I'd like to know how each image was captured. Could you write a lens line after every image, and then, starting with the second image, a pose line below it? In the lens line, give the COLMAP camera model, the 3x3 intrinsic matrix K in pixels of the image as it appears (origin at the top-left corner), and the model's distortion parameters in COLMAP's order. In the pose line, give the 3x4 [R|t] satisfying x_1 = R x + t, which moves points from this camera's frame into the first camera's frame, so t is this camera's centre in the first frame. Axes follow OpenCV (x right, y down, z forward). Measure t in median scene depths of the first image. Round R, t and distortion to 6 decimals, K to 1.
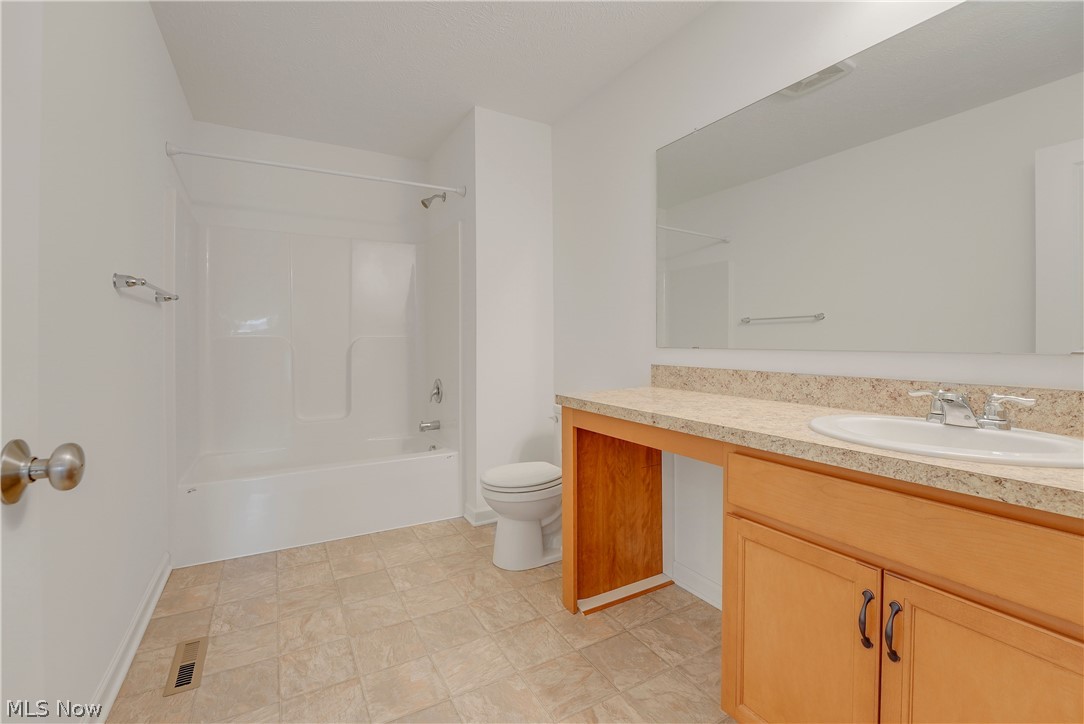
lens RADIAL K [[461.0, 0, 543.6], [0, 461.0, 373.7], [0, 0, 1]] dist [-0.001172, -0.000207]
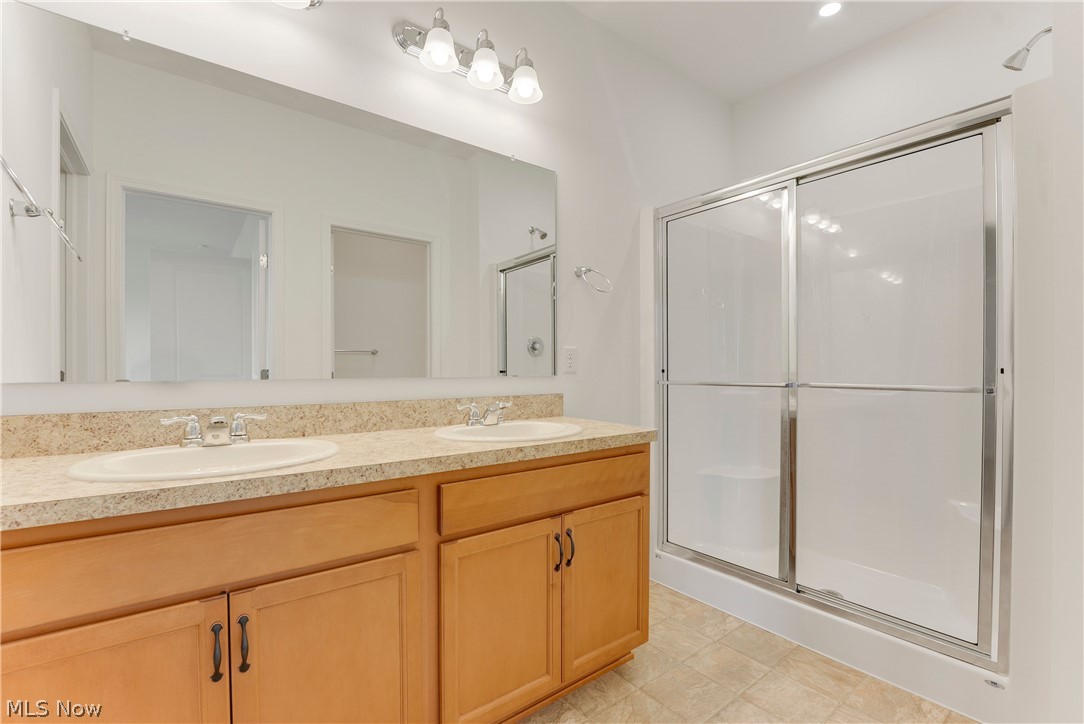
lens RADIAL K [[461.0, 0, 543.6], [0, 461.0, 373.7], [0, 0, 1]] dist [-0.001172, -0.000207]
pose [[-0.121959, -0.001846, 0.992533, -0.368334], [0.066367, 0.997745, 0.010011, -0.024211], [-0.990314, 0.067092, -0.121561, 0.408430]]
